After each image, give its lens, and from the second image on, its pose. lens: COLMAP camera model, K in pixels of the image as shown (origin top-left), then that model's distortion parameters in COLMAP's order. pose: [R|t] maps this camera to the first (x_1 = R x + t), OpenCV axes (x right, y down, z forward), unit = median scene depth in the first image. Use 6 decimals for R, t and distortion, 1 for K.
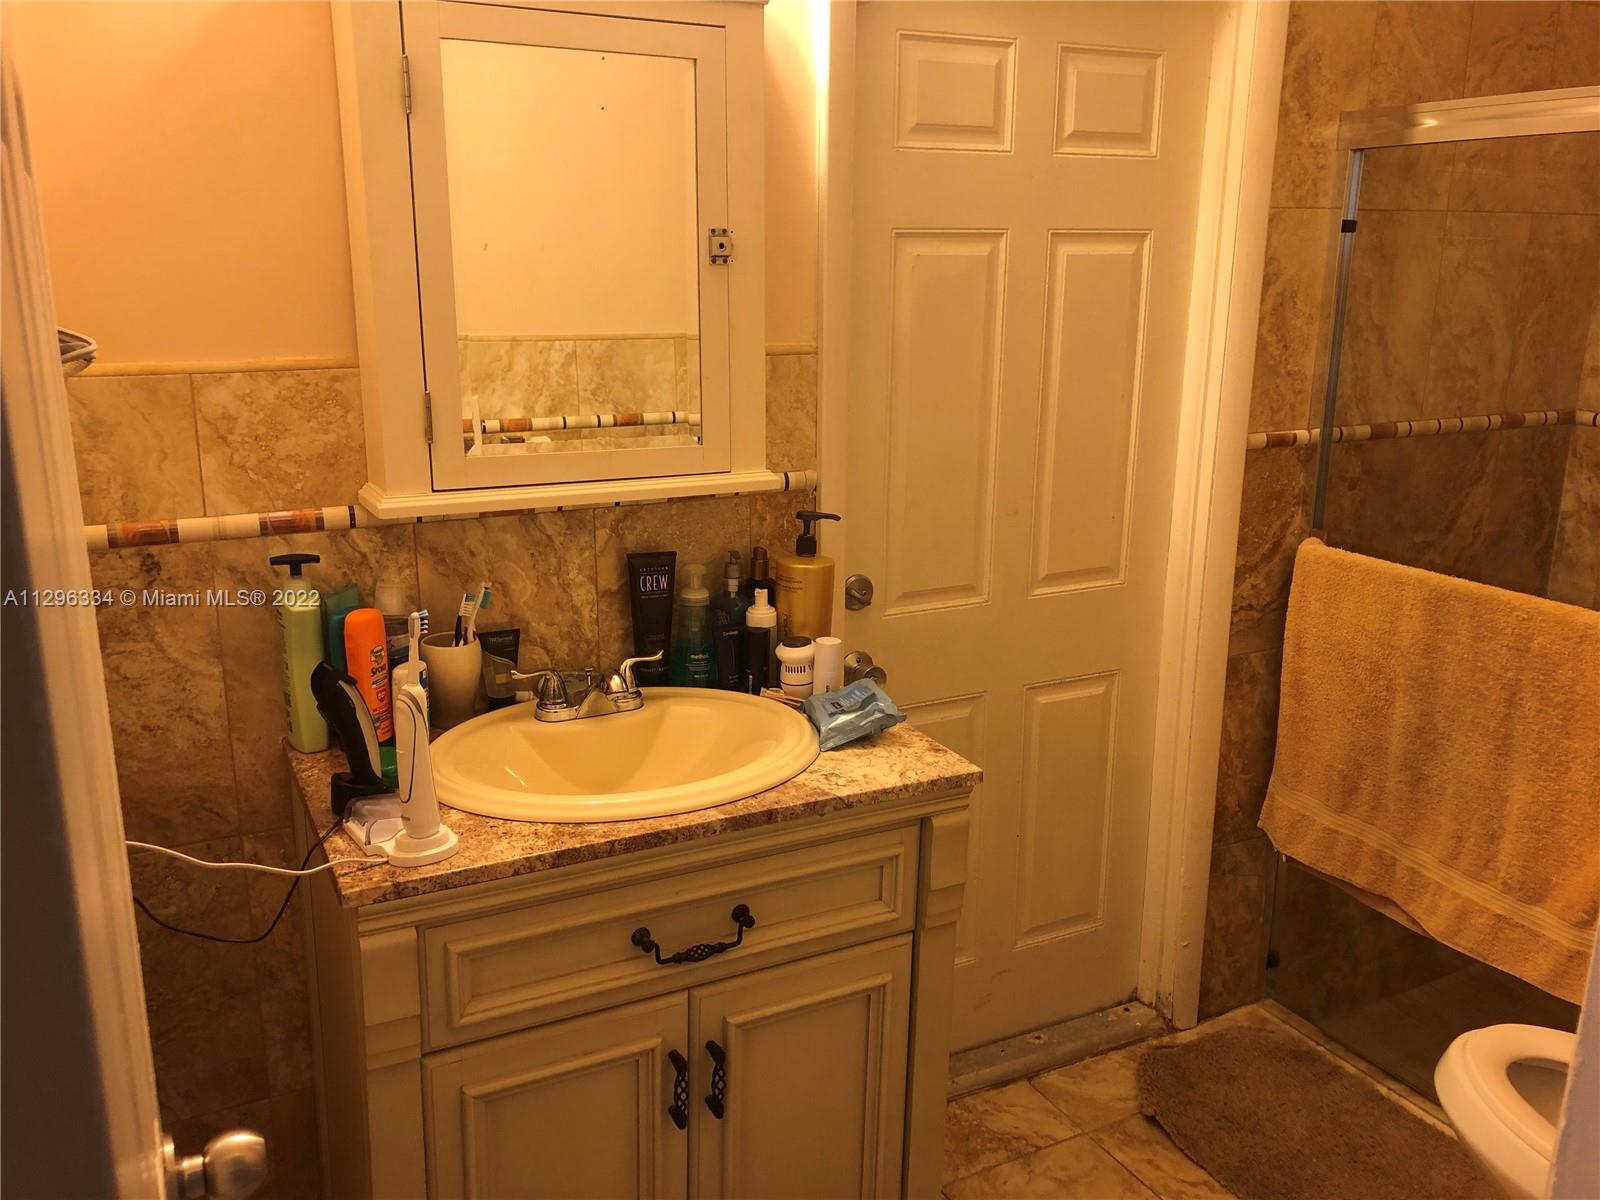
lens RADIAL K [[1352.0, 0, 787.3], [0, 1352.0, 598.6], [0, 0, 1]] dist [0.003087, 0.045235]
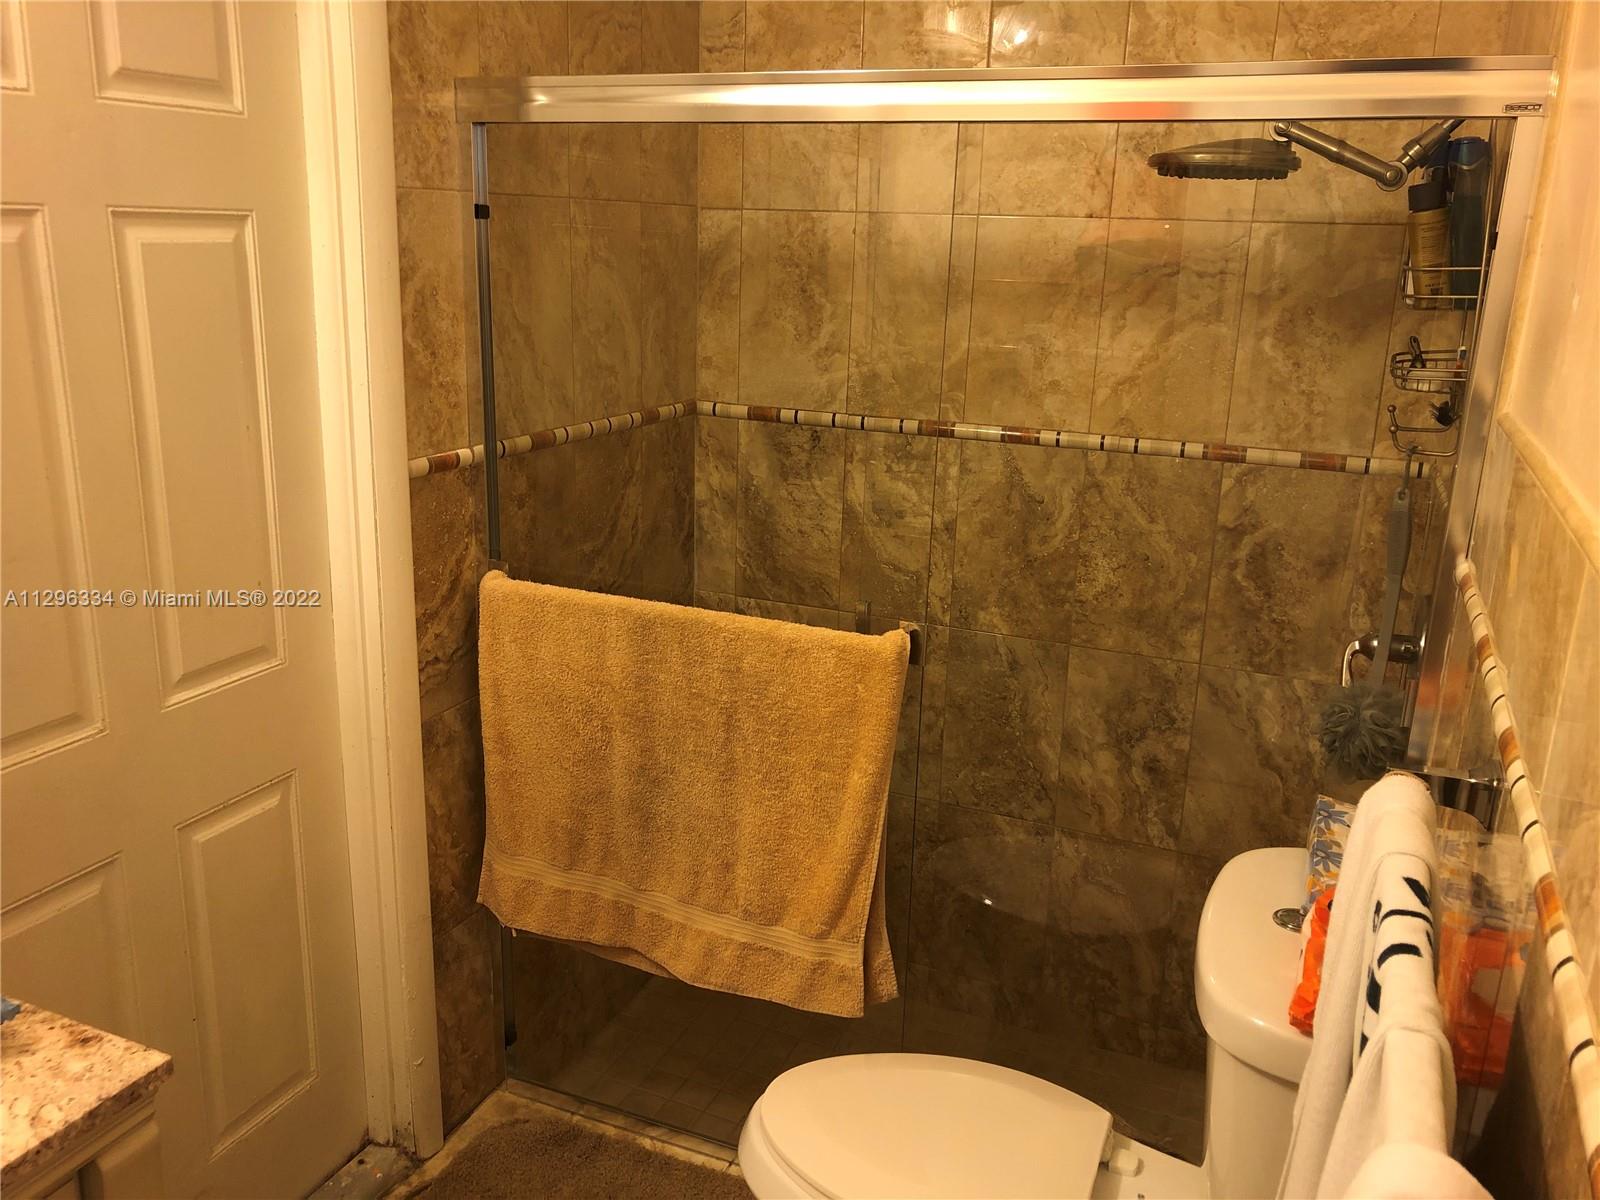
lens RADIAL K [[1352.0, 0, 787.3], [0, 1352.0, 598.6], [0, 0, 1]] dist [0.003087, 0.045235]
pose [[0.786285, -0.150521, 0.599249, 0.012594], [0.138123, 0.988148, 0.066972, -0.059821], [-0.602227, 0.030111, 0.797757, 0.194790]]
